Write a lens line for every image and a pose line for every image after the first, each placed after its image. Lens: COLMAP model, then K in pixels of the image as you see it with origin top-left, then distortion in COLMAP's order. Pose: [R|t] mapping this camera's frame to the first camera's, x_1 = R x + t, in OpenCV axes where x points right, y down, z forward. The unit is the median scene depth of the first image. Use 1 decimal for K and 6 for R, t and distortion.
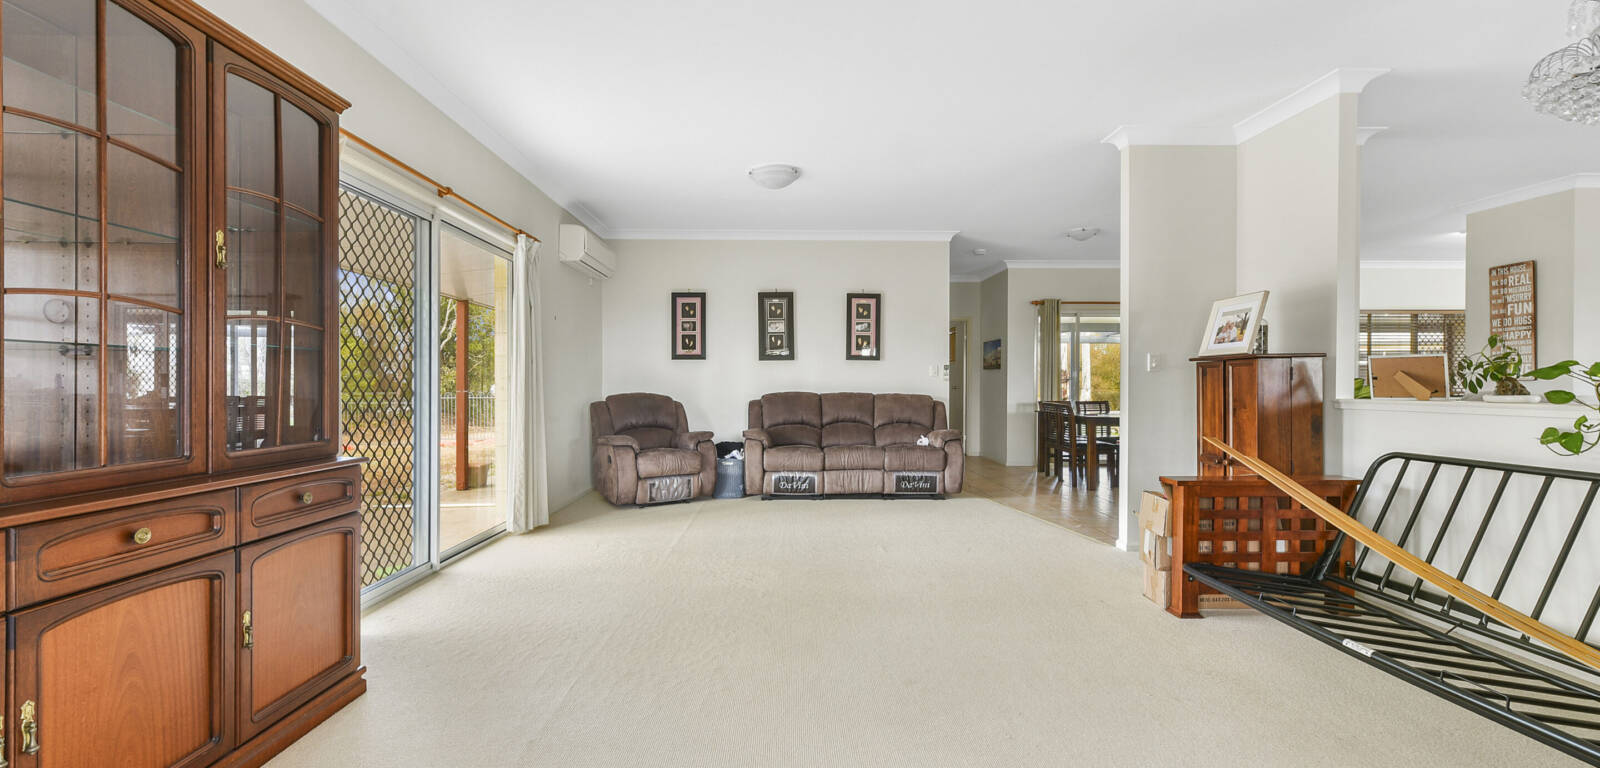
lens RADIAL K [[643.3, 0, 799.2], [0, 643.3, 384.0], [0, 0, 1]] dist [0.000376, 0.000037]
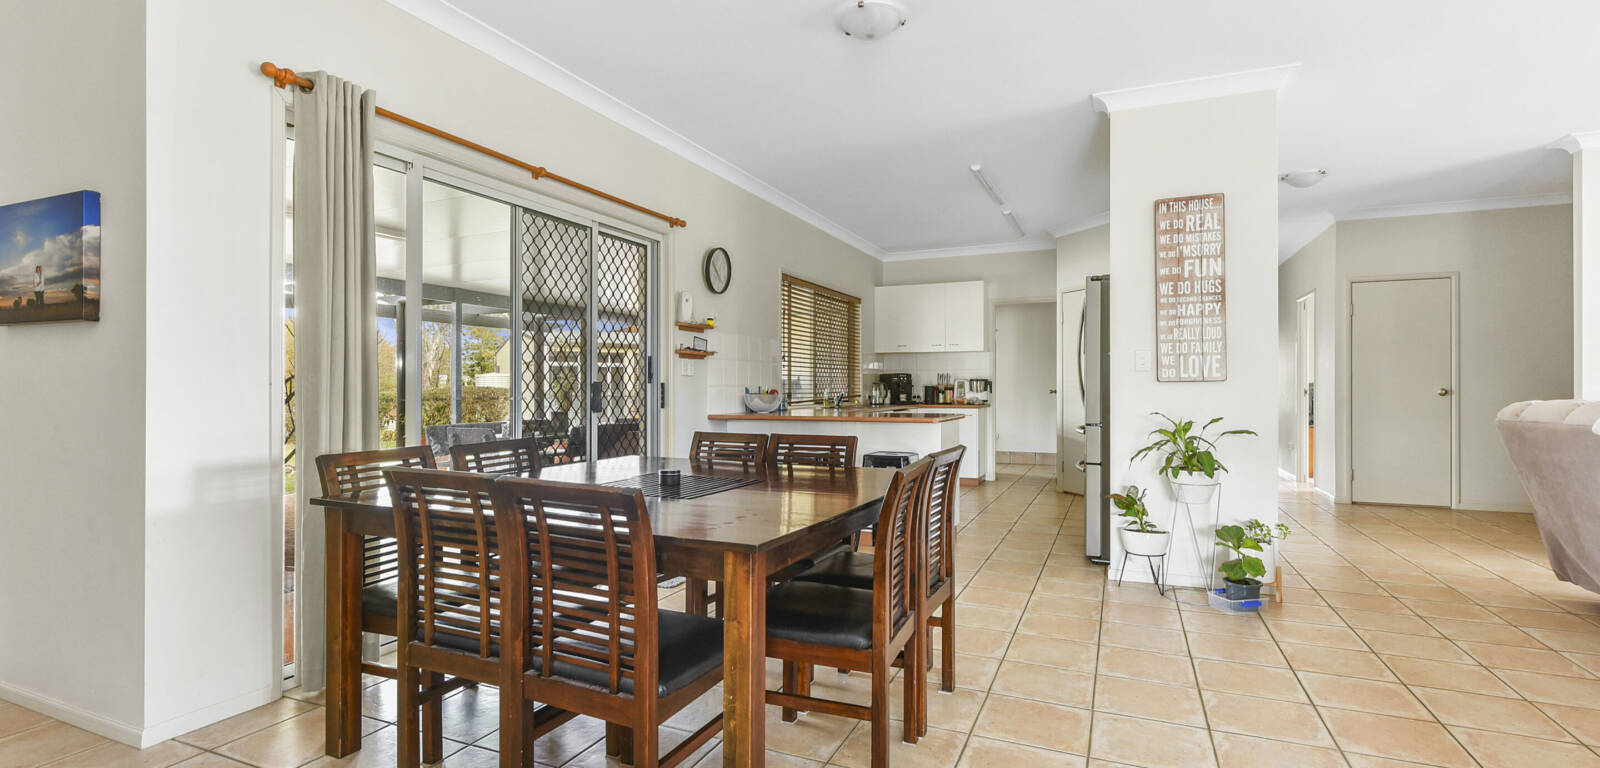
lens RADIAL K [[744.7, 0, 796.4], [0, 744.7, 389.5], [0, 0, 1]] dist [0.000243, -0.000012]
pose [[0.420957, -0.002163, 0.907078, 0.272320], [0.002584, 0.999996, 0.001186, 0.001747], [-0.907077, 0.001845, 0.420961, 1.023623]]
